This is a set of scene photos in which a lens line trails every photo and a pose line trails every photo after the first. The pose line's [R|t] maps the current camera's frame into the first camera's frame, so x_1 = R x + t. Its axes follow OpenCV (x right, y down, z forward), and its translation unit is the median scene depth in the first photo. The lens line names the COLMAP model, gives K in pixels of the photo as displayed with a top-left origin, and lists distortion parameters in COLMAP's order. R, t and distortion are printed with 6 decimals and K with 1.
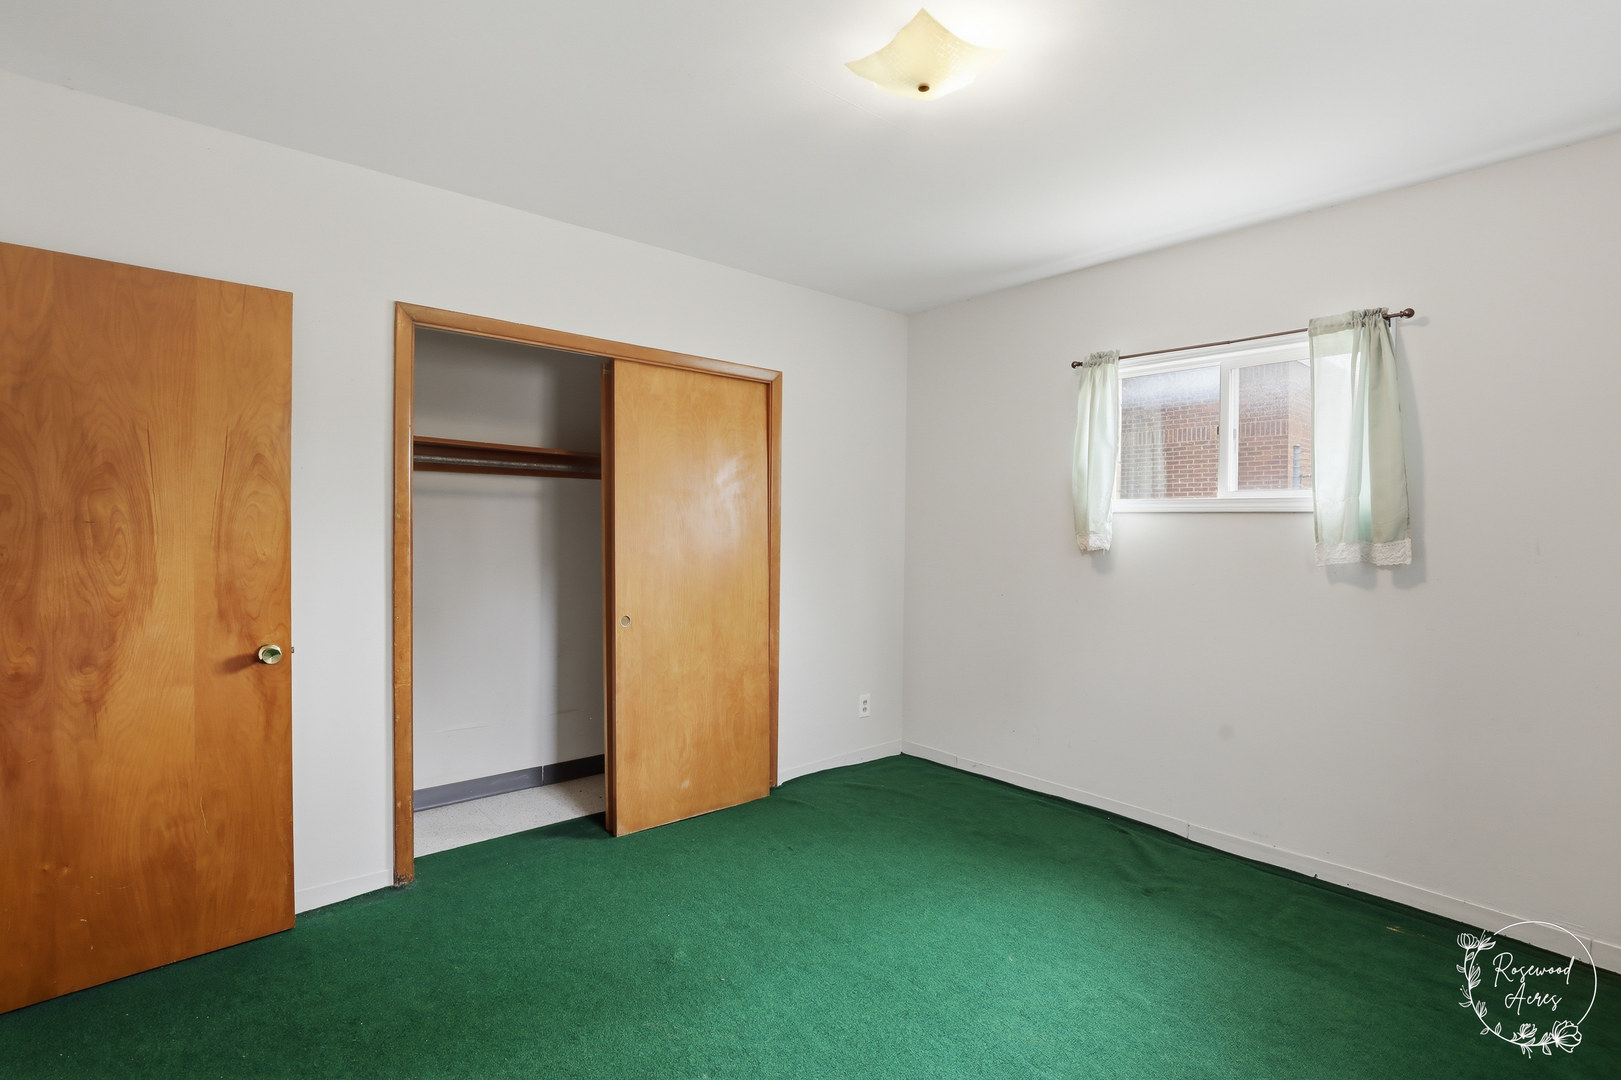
lens RADIAL K [[768.4, 0, 809.9], [0, 768.4, 545.0], [0, 0, 1]] dist [-0.006347, -0.000329]
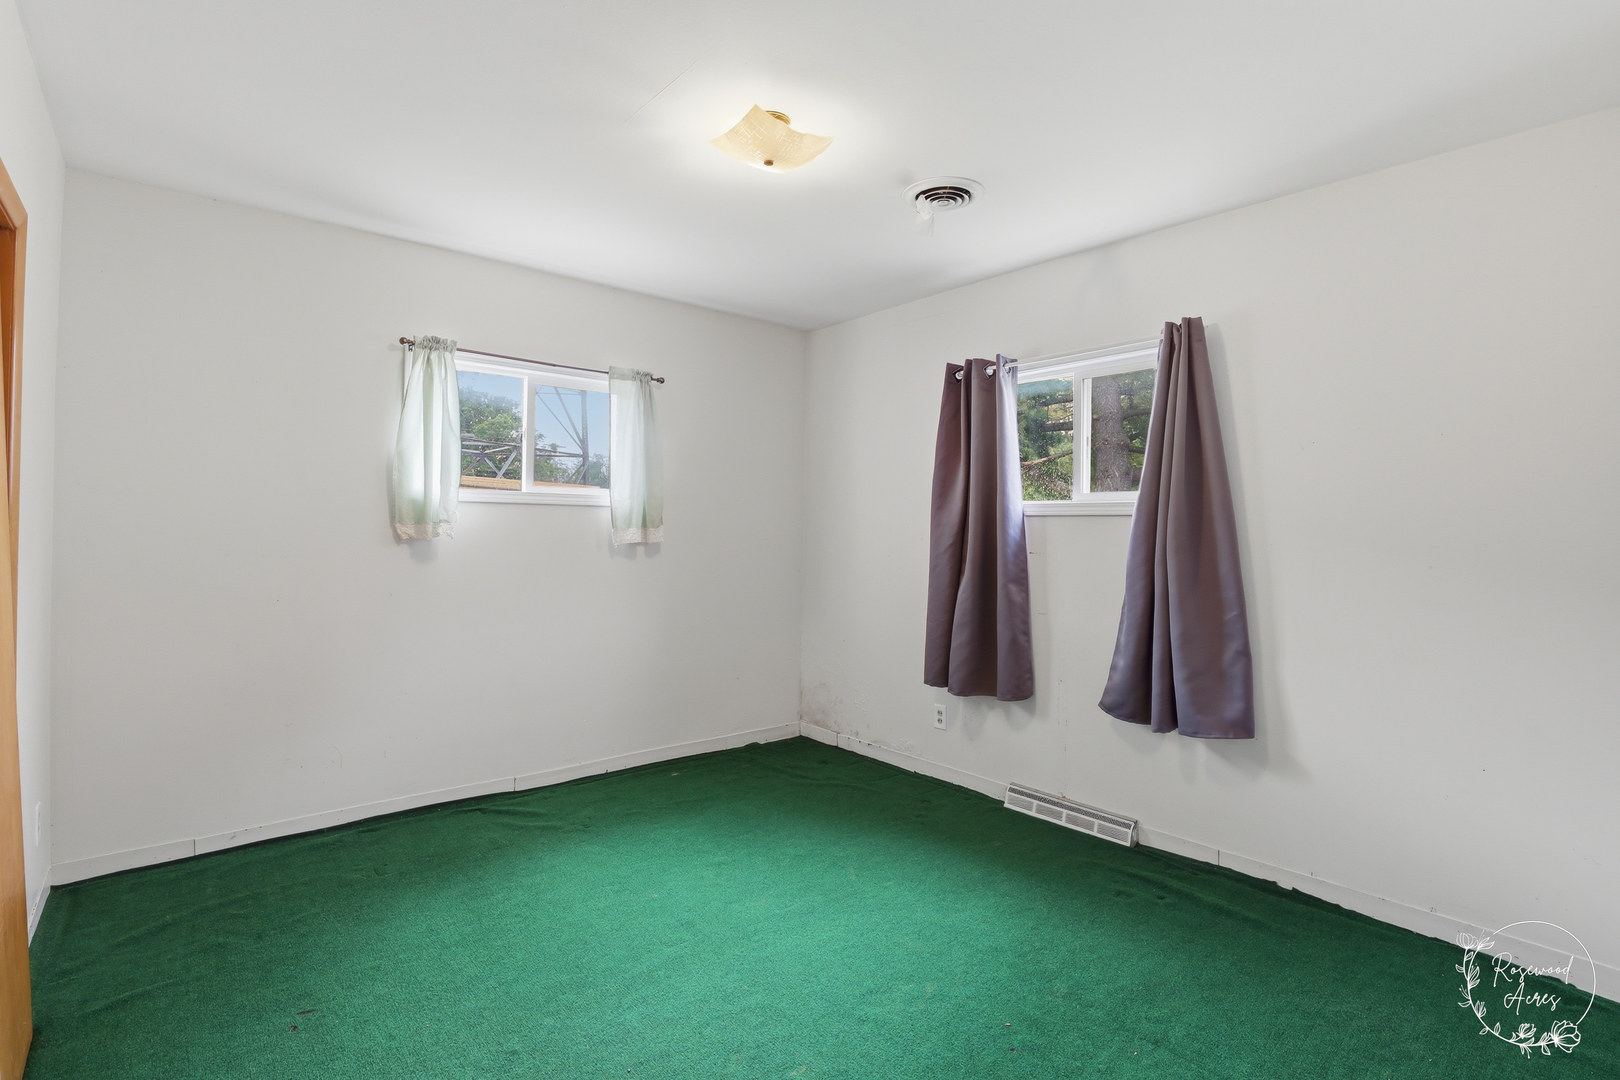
lens RADIAL K [[768.0, 0, 808.6], [0, 768.0, 529.4], [0, 0, 1]] dist [-0.006347, -0.000329]
pose [[0.023740, -0.012292, 0.999643, -0.647833], [0.013532, 0.999837, 0.011973, -0.011497], [-0.999627, 0.013243, 0.023902, 0.552899]]
